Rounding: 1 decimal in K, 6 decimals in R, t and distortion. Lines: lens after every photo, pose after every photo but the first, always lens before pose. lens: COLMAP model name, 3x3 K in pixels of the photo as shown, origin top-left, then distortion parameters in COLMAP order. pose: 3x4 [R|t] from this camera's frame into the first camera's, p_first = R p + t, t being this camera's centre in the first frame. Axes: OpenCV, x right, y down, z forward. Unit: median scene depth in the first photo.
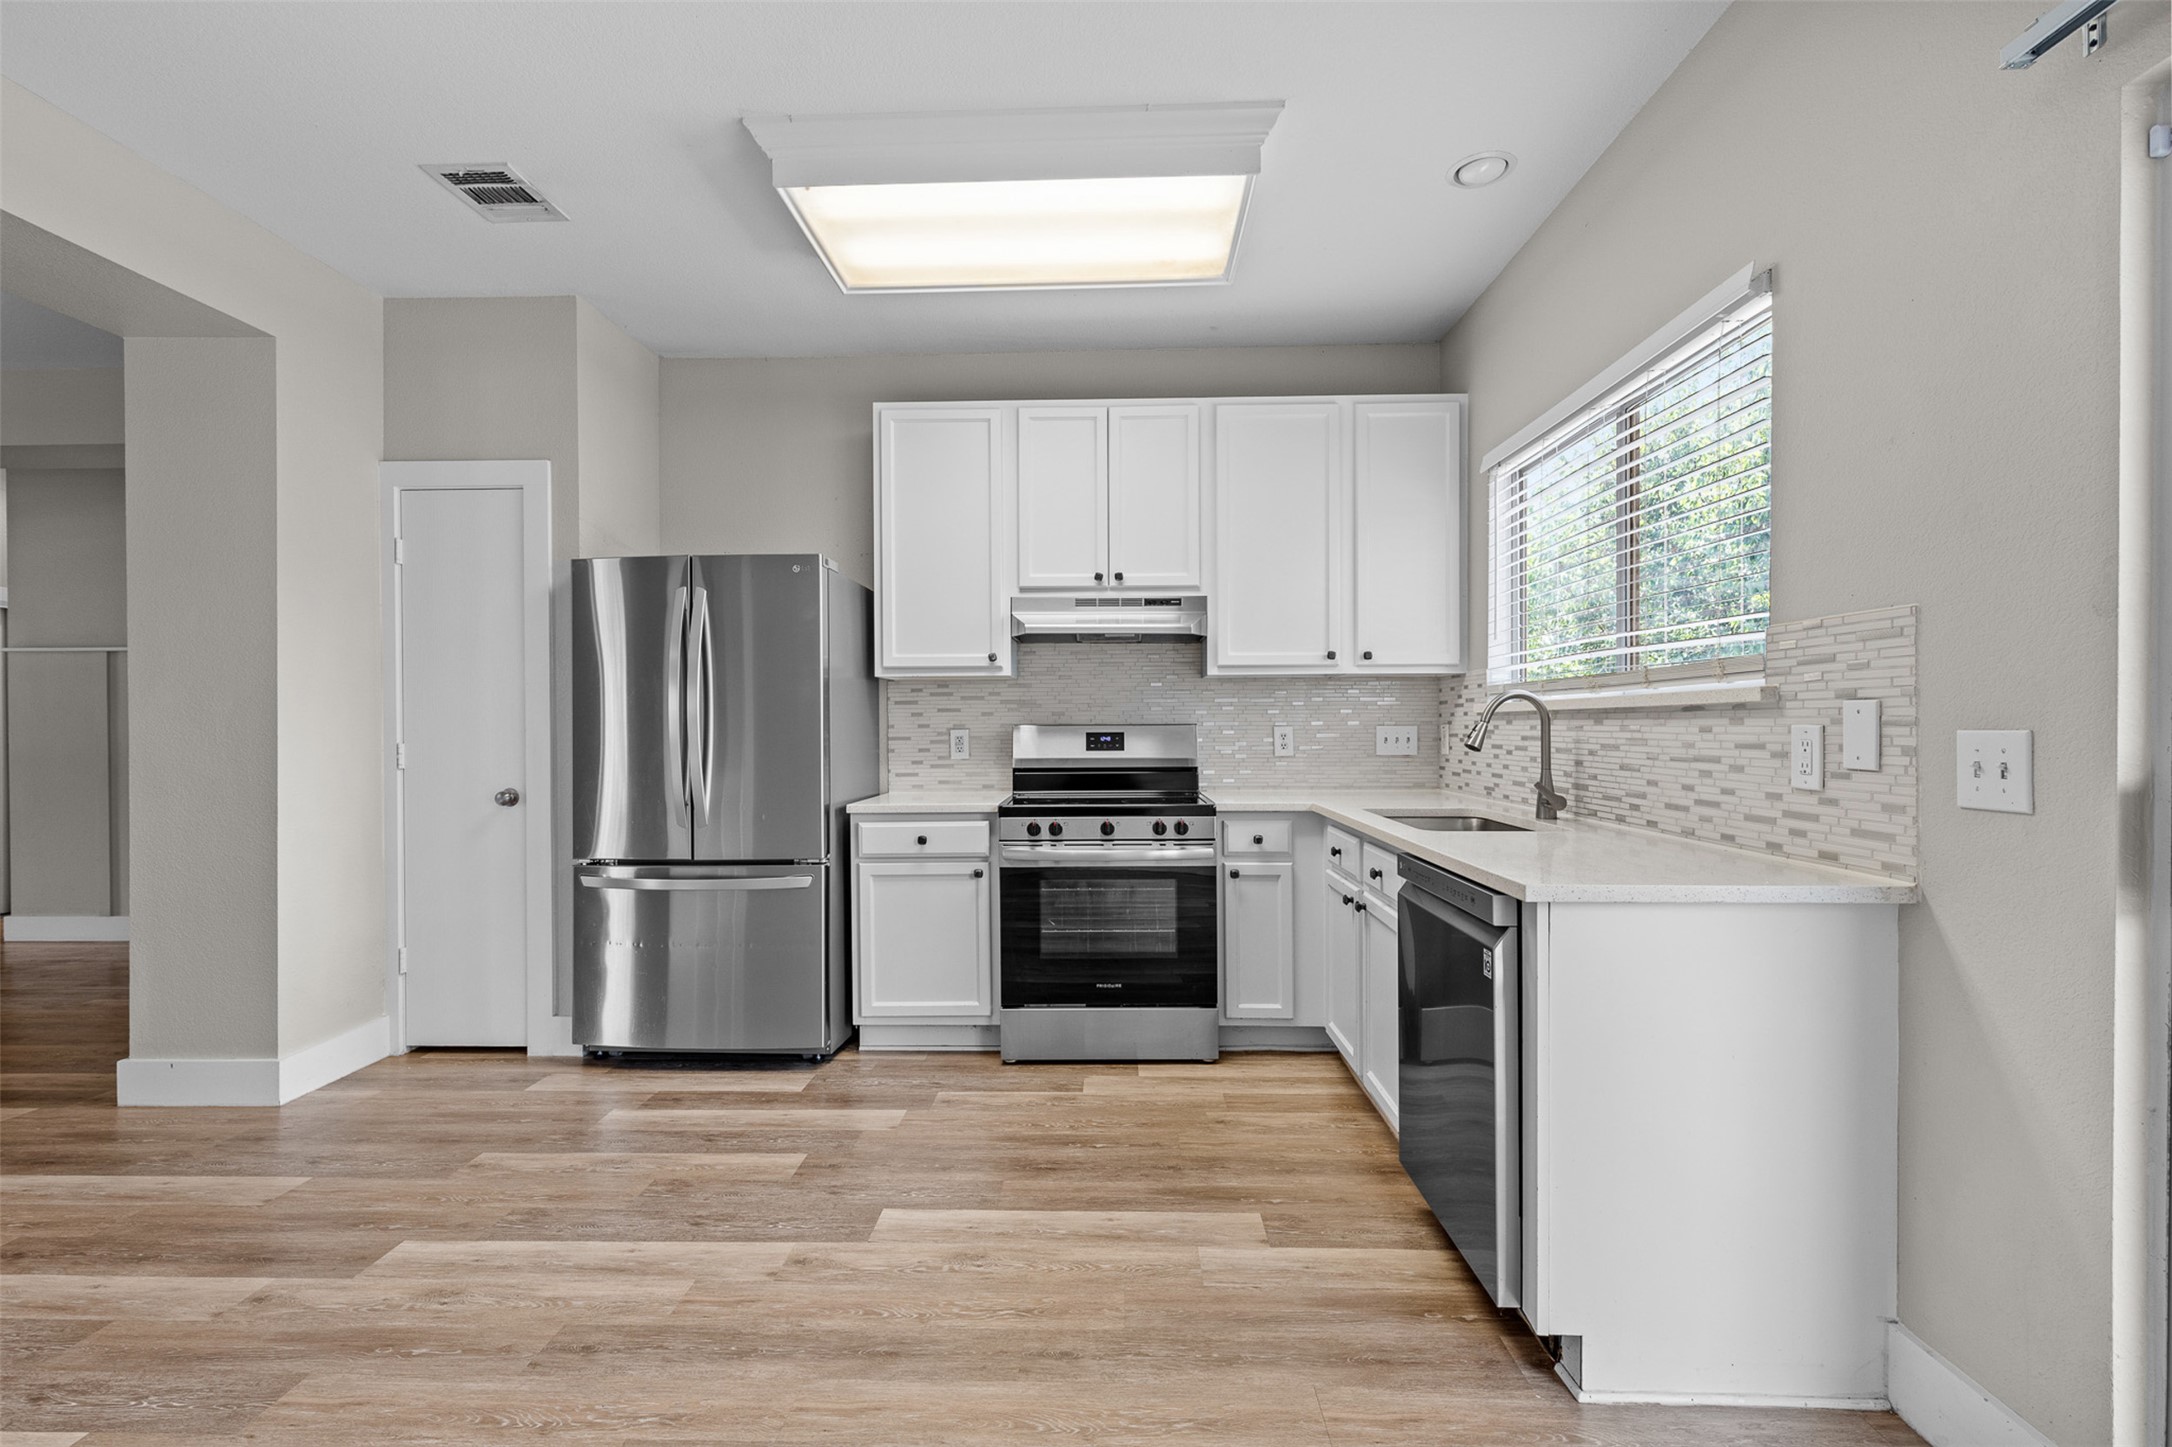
lens RADIAL K [[974.0, 0, 1081.8], [0, 974.0, 727.2], [0, 0, 1]] dist [0.012771, -0.001932]
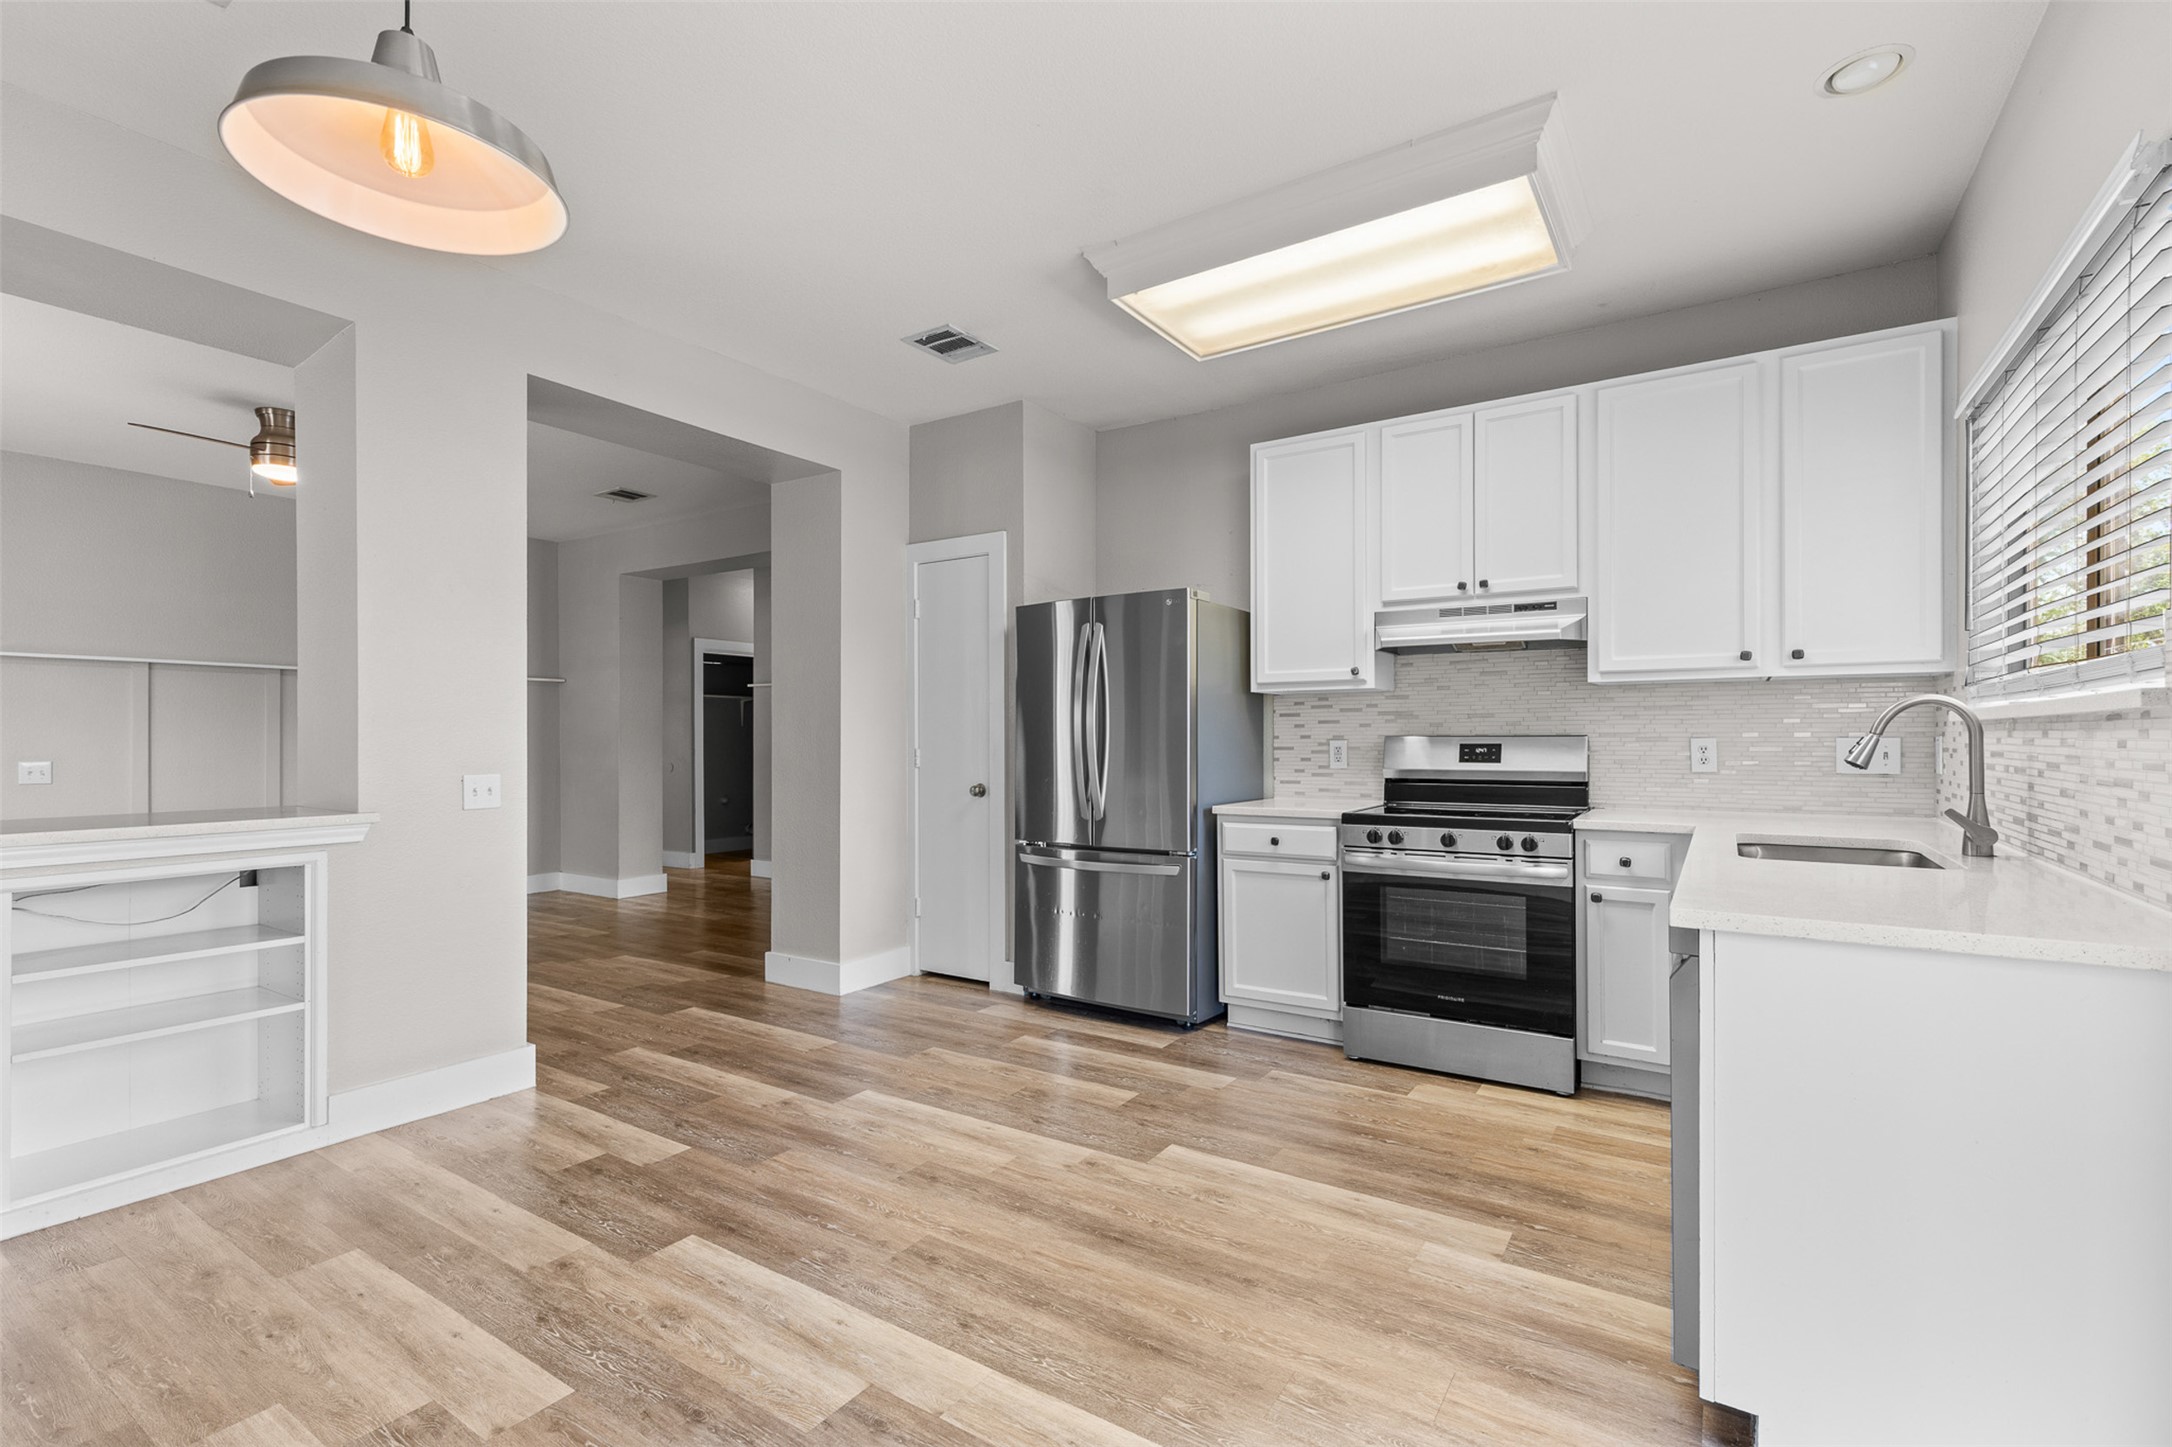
lens RADIAL K [[974.0, 0, 1083.7], [0, 974.0, 735.0], [0, 0, 1]] dist [0.012771, -0.001932]
pose [[0.854166, 0.001263, -0.519998, 0.242408], [-0.002491, 0.999996, -0.001662, -0.001233], [0.519994, 0.002715, 0.854166, -0.052091]]
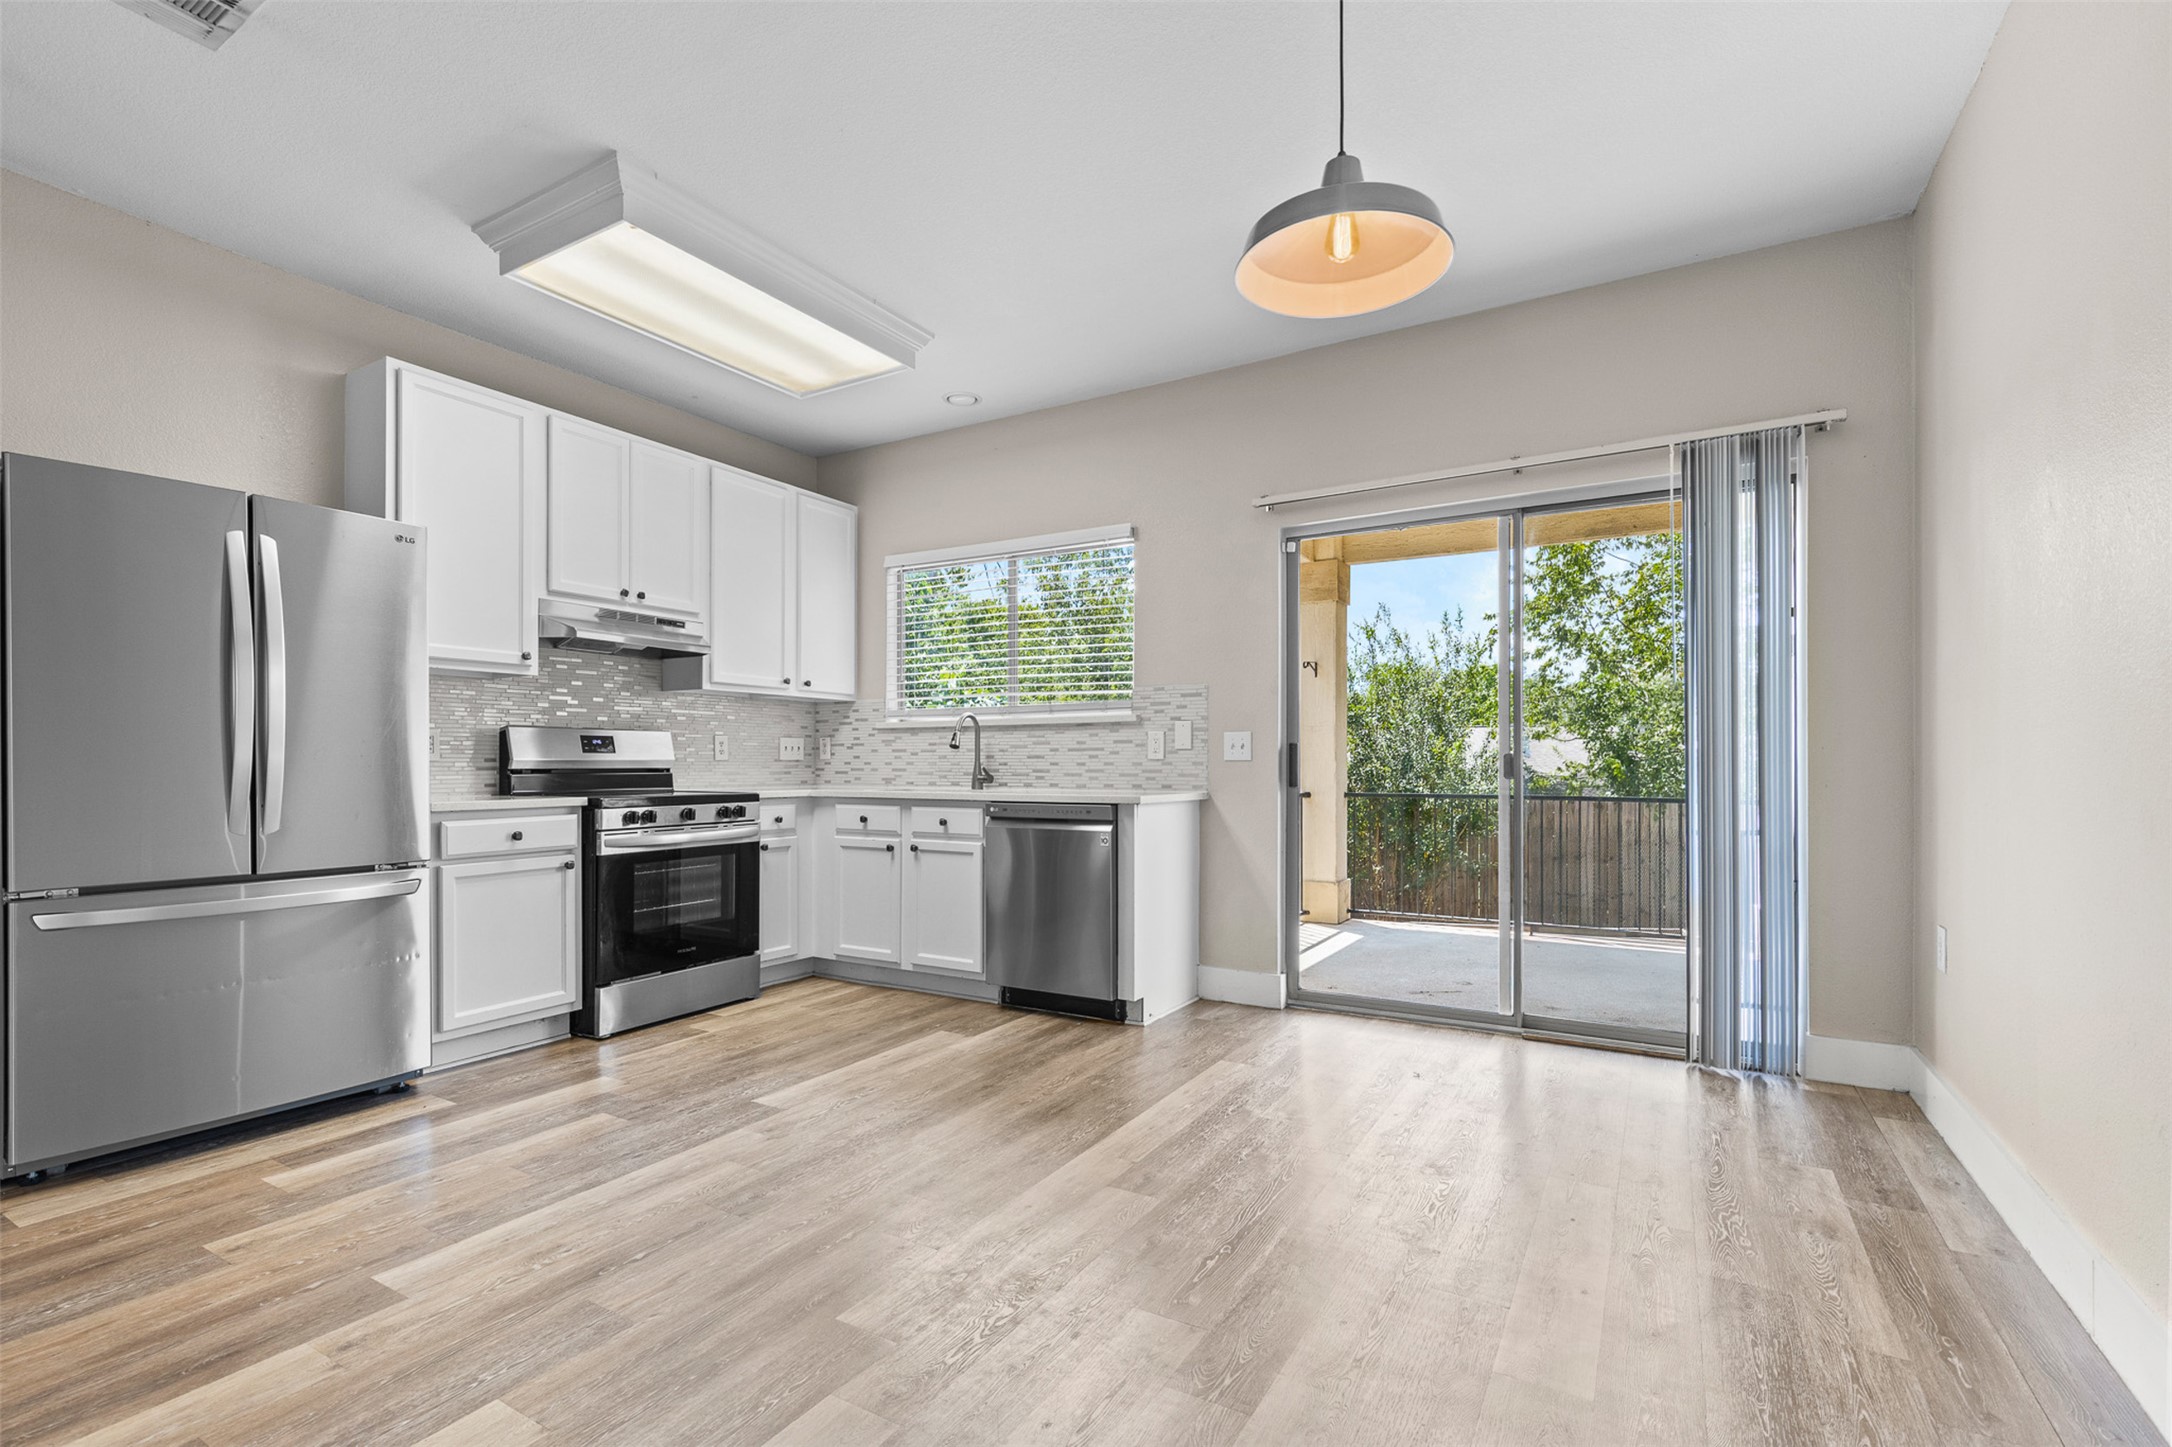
lens RADIAL K [[974.0, 0, 1080.7], [0, 974.0, 760.0], [0, 0, 1]] dist [0.012771, -0.001932]
pose [[0.485312, 0.009068, 0.874294, -0.823756], [-0.000391, 0.999948, -0.010154, 0.053323], [-0.874341, 0.004586, 0.485290, 0.020038]]
